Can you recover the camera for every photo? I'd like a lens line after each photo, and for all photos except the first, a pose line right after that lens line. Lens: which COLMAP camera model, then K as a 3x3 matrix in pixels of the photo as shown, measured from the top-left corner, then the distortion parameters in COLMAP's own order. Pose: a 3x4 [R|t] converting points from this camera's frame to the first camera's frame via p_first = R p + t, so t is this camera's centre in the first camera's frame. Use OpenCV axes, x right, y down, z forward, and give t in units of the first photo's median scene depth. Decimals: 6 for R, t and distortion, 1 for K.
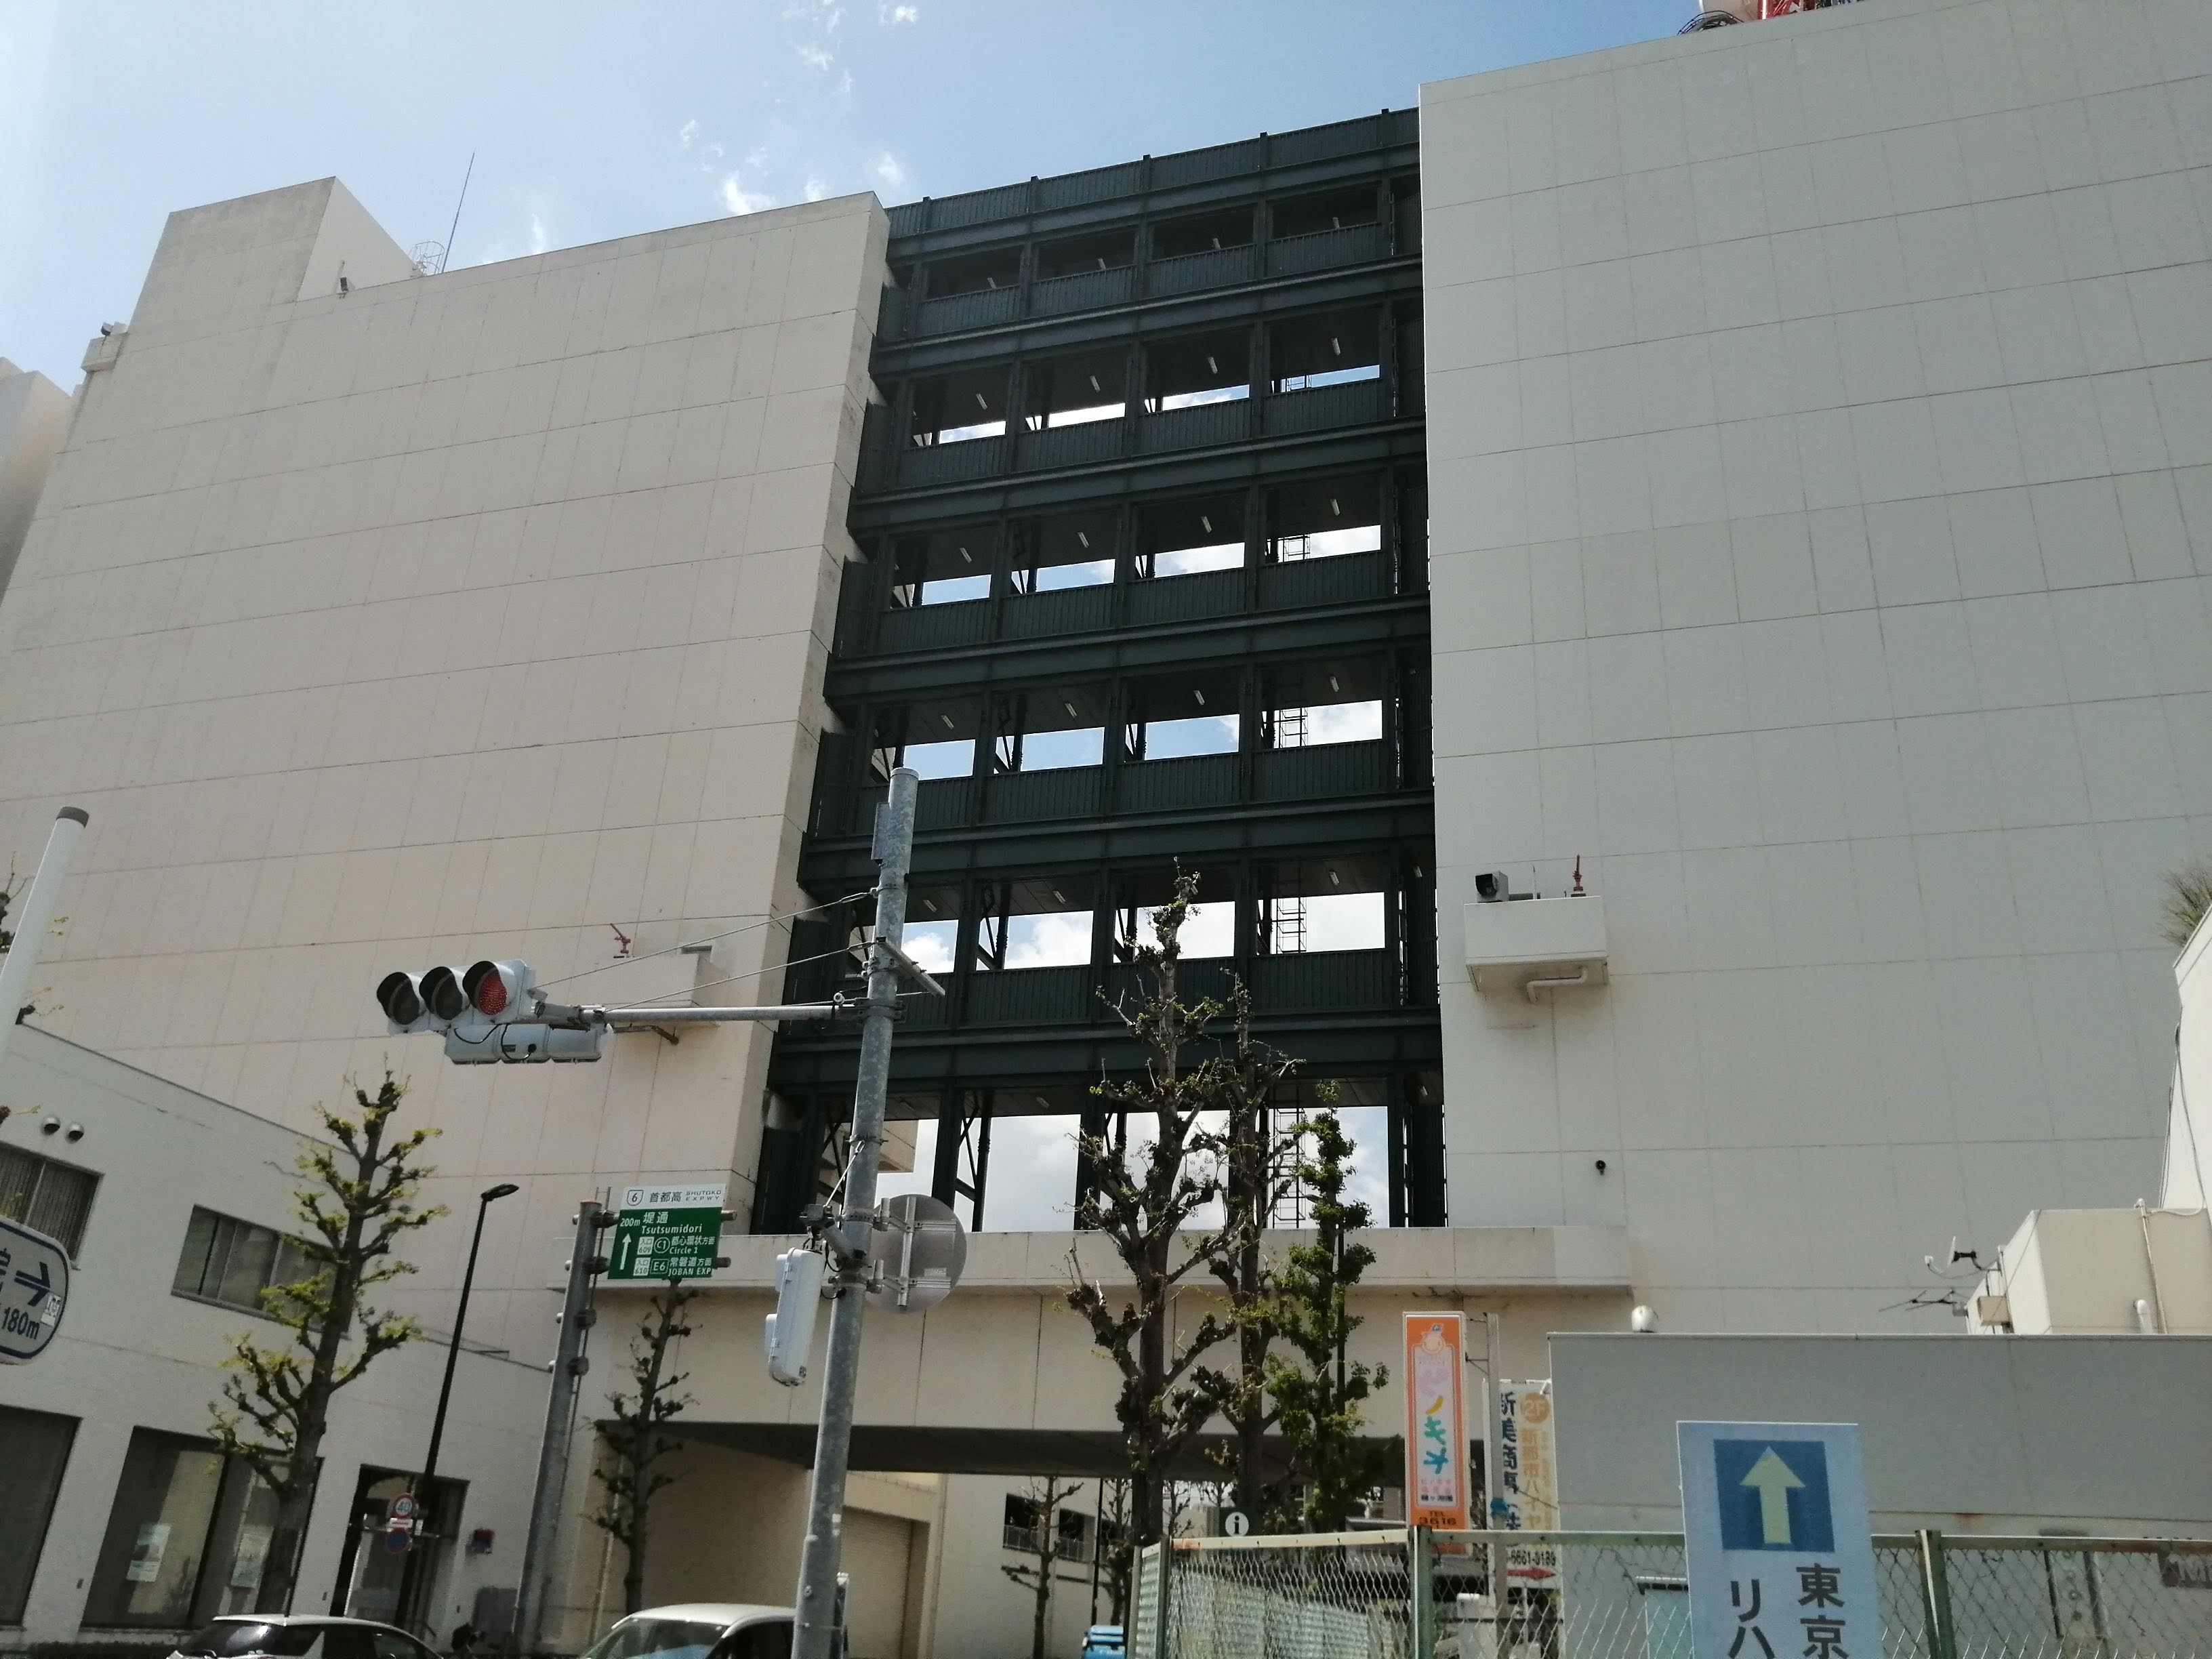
lens RADIAL K [[1747.4, 0, 1090.0], [0, 1747.4, 810.7], [0, 0, 1]] dist [0.020484, -0.072358]
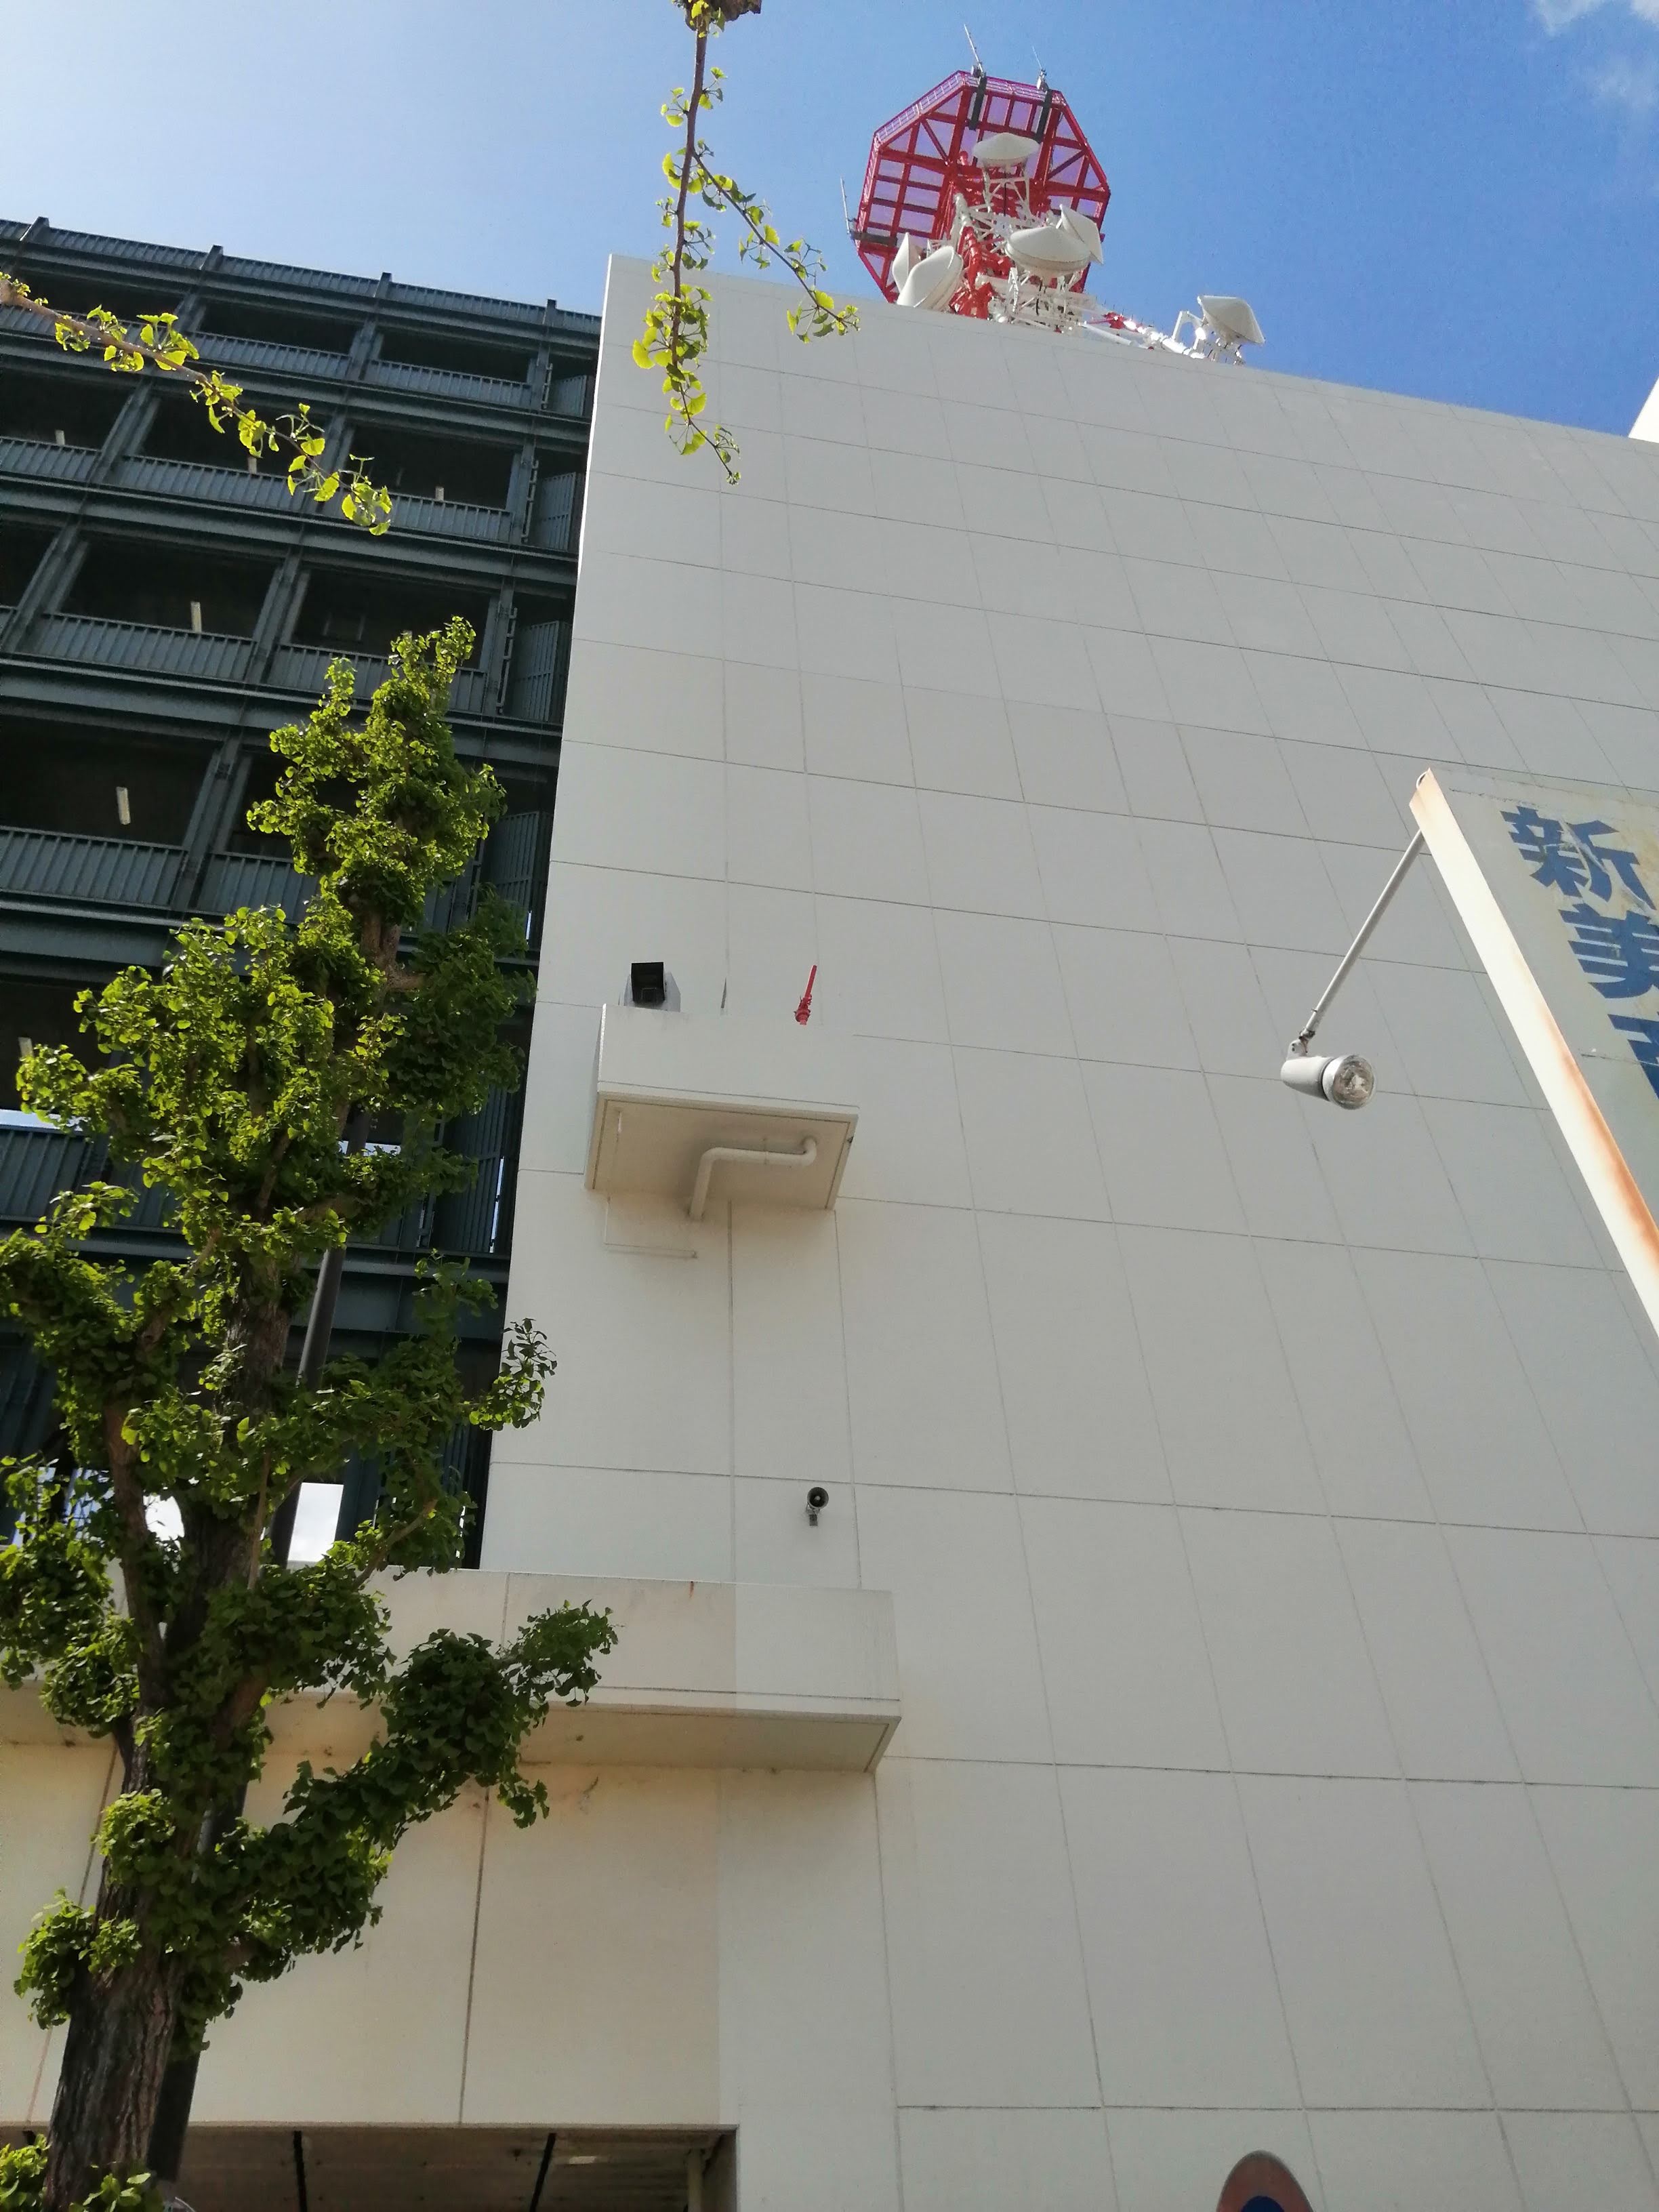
lens RADIAL K [[1747.4, 0, 825.6], [0, 1747.4, 1107.4], [0, 0, 1]] dist [0.020484, -0.072358]
pose [[0.880164, 0.250888, 0.402947, 0.071526], [-0.104370, 0.930416, -0.351331, 0.254815], [-0.463053, 0.267173, 0.845104, 0.537103]]
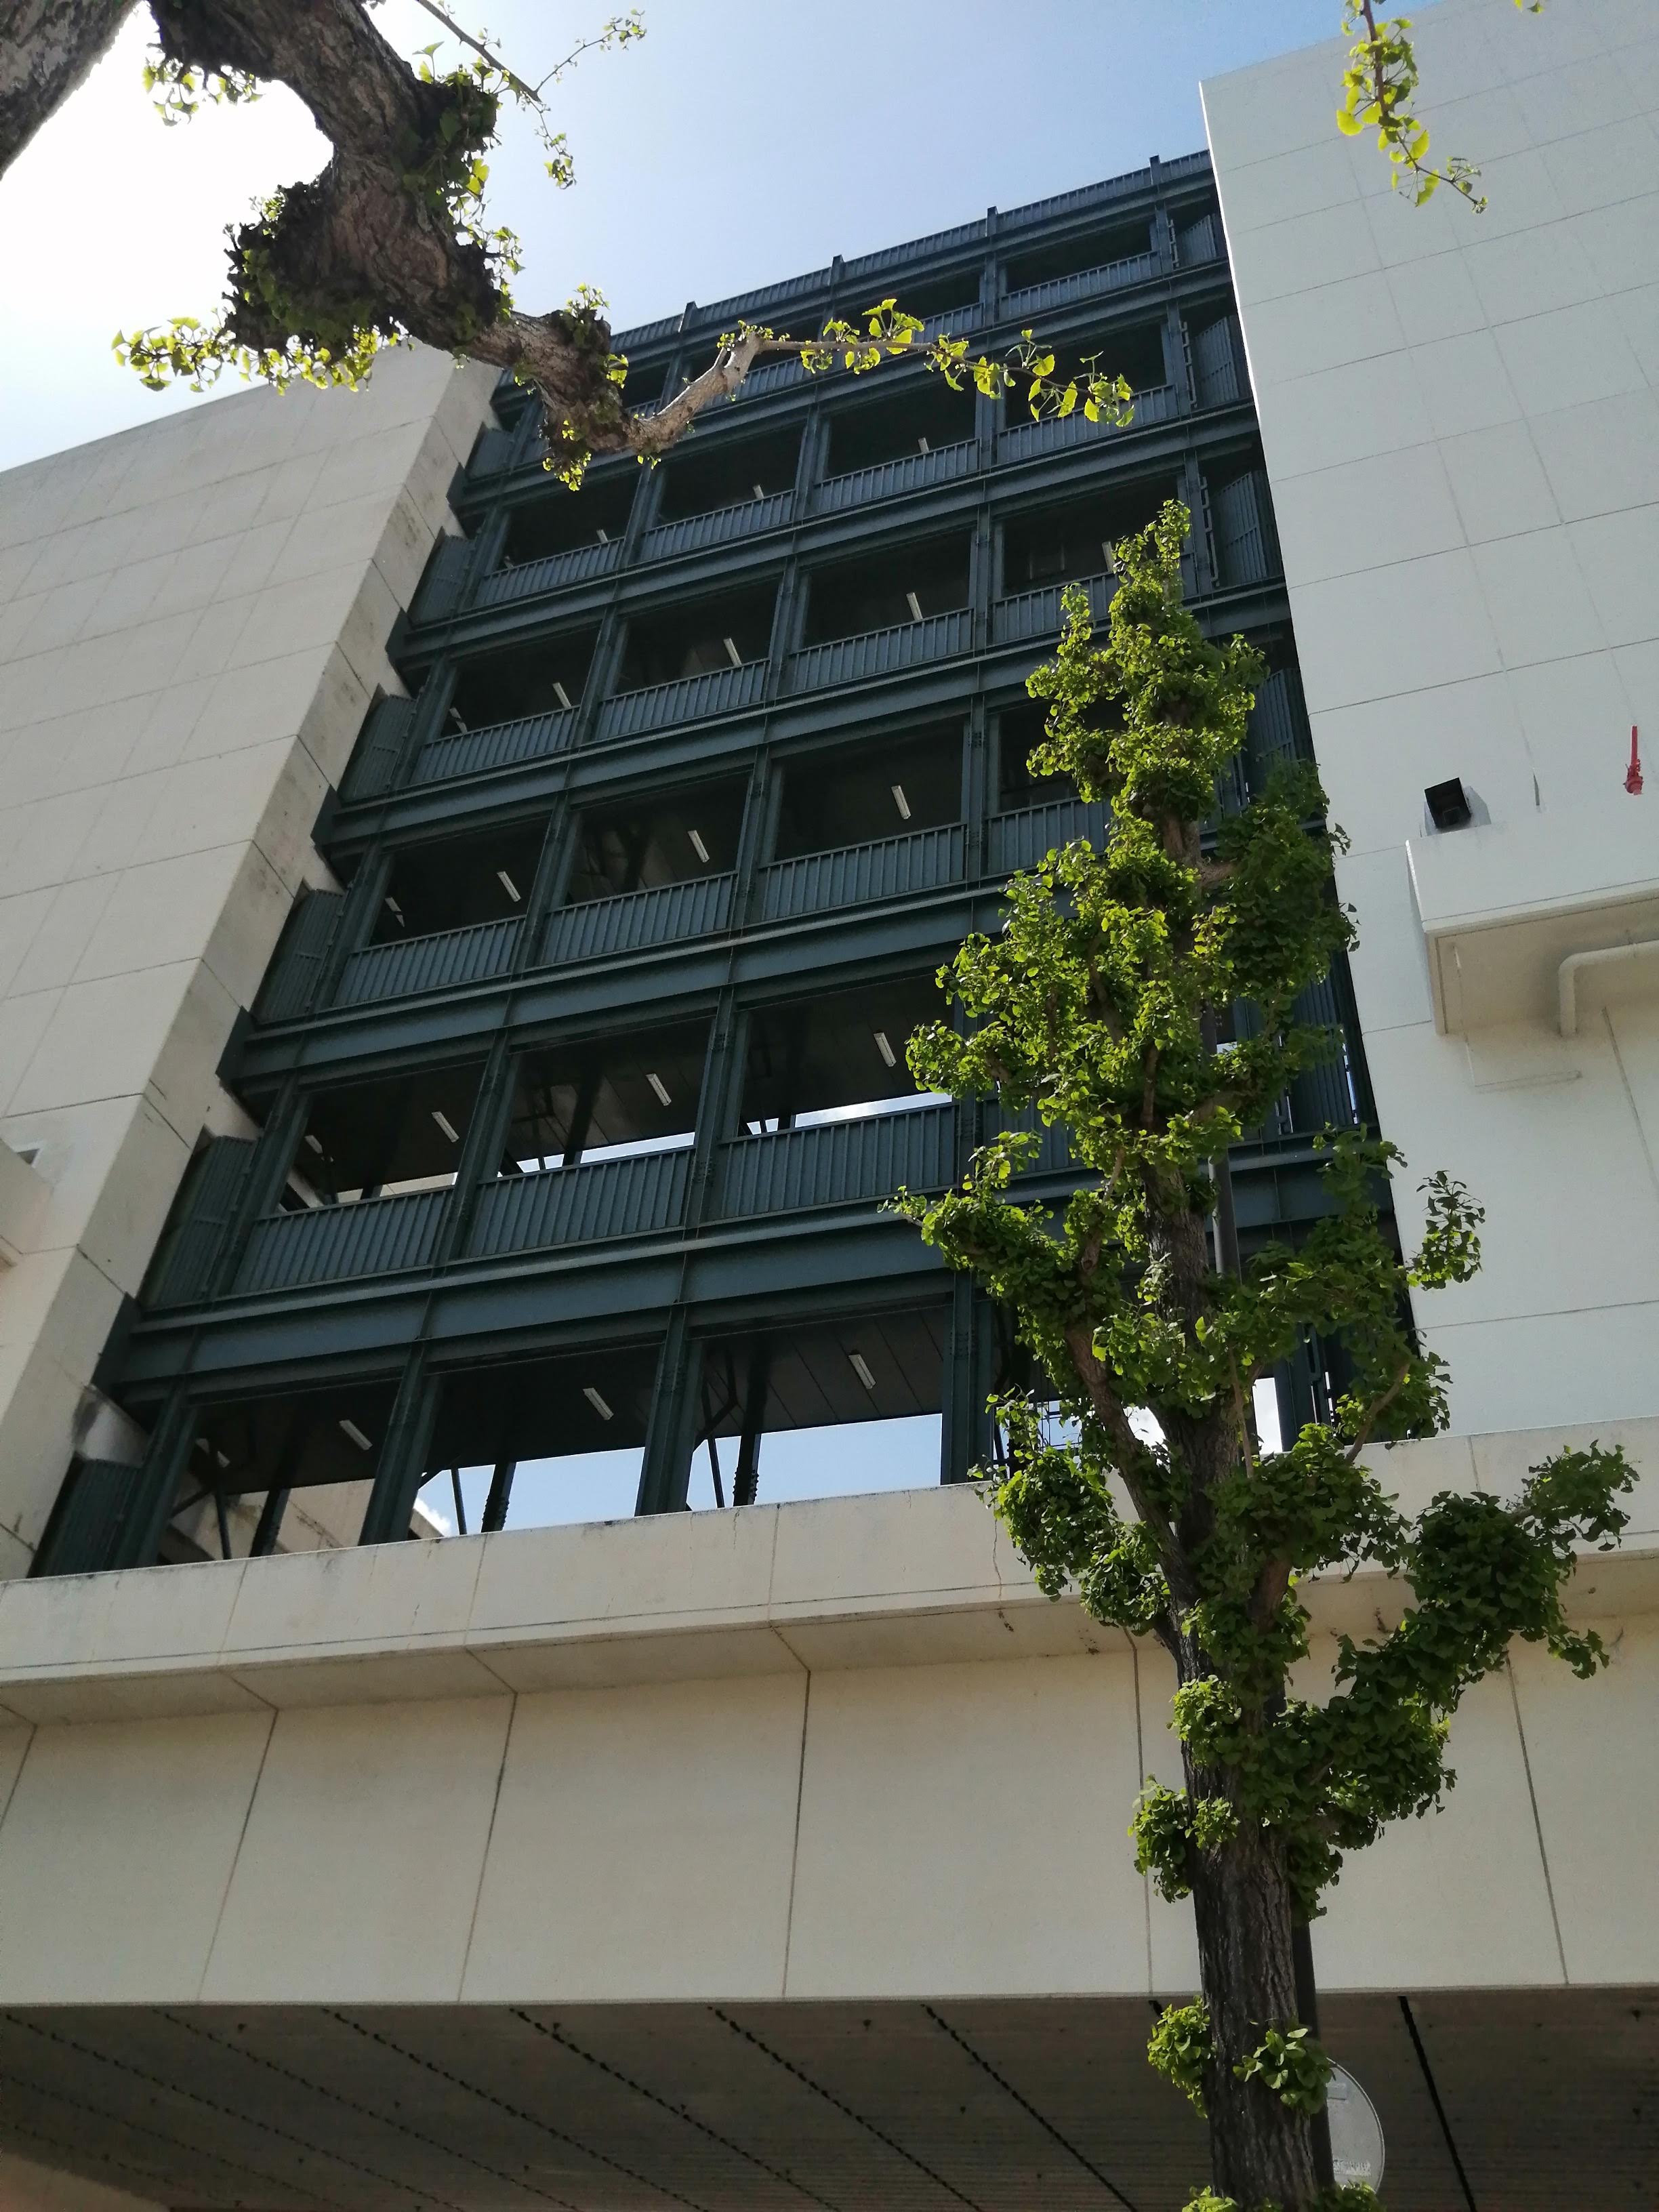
lens RADIAL K [[1747.4, 0, 809.7], [0, 1747.4, 1109.5], [0, 0, 1]] dist [0.020484, -0.072358]
pose [[0.999085, -0.012256, -0.040972, 0.067041], [0.000687, 0.962531, -0.271169, 0.256196], [0.042761, 0.270893, 0.961659, 0.538715]]
